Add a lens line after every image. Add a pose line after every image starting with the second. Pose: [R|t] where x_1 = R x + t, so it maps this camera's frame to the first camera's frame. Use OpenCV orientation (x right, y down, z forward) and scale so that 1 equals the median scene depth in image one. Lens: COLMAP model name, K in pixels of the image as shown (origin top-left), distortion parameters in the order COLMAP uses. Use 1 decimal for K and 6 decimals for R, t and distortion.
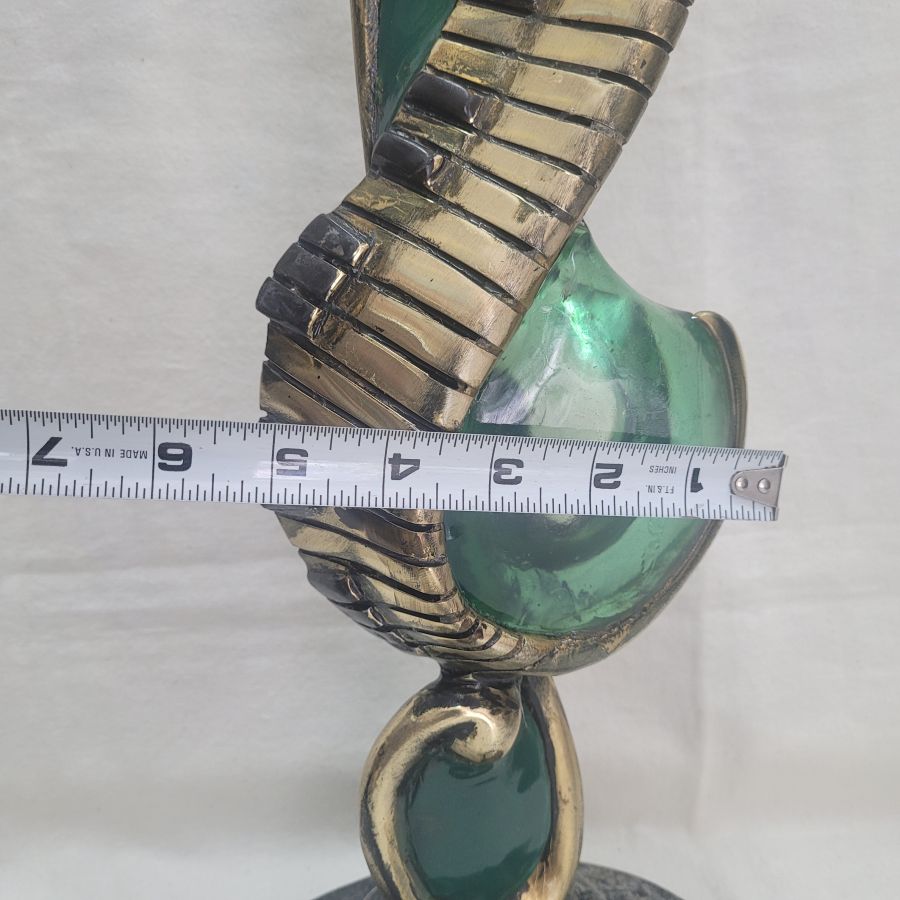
lens RADIAL K [[879.0, 0, 466.3], [0, 879.0, 448.9], [0, 0, 1]] dist [-0.004663, -0.003391]
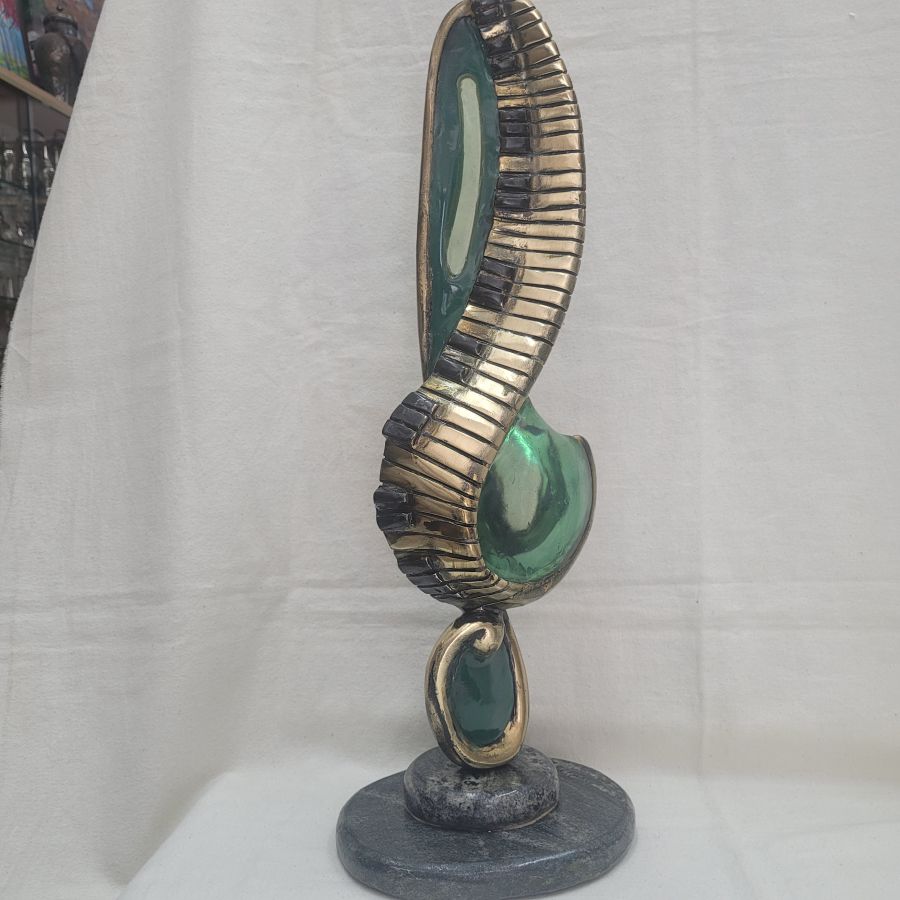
lens RADIAL K [[929.8, 0, 449.7], [0, 929.8, 461.9], [0, 0, 1]] dist [0.006654, 0.008722]
pose [[0.974736, -0.007592, 0.223231, -0.616491], [0.052077, 0.979603, -0.194080, 0.380648], [-0.217204, 0.200802, 0.955249, -1.276856]]
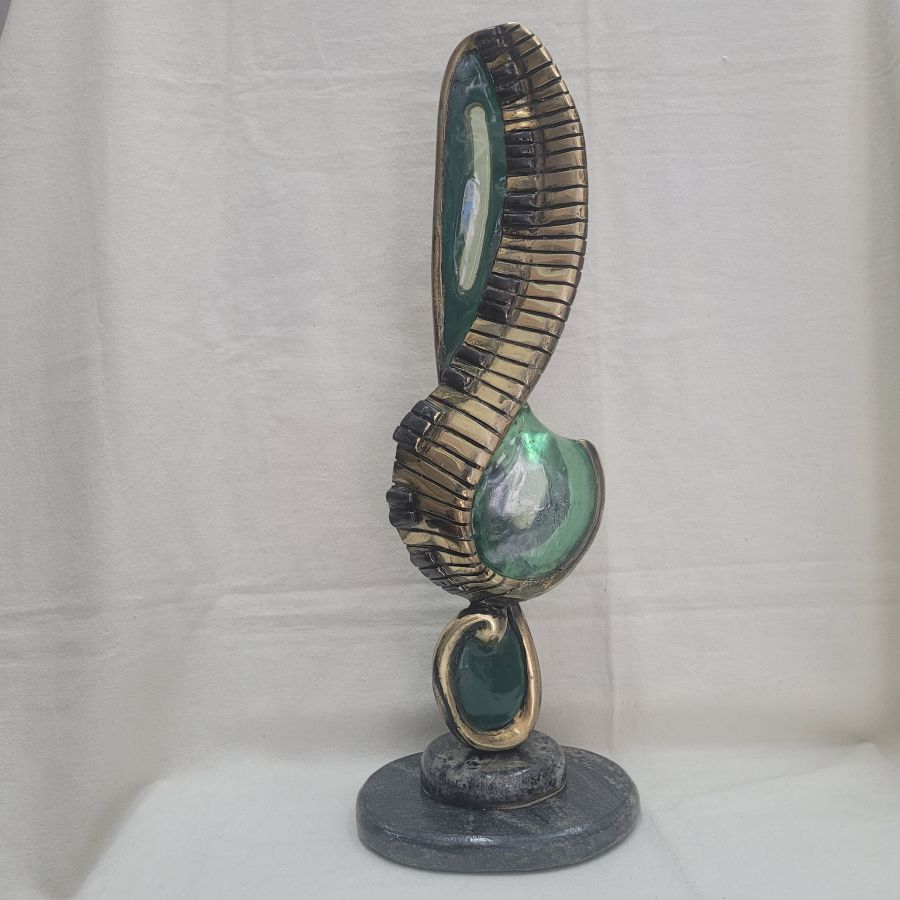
lens RADIAL K [[929.8, 0, 449.7], [0, 929.8, 461.9], [0, 0, 1]] dist [0.006654, 0.008722]
pose [[0.999789, -0.002168, -0.020420, -0.031660], [-0.001829, 0.981059, -0.193701, 0.409295], [0.020453, 0.193698, 0.980848, -1.532327]]
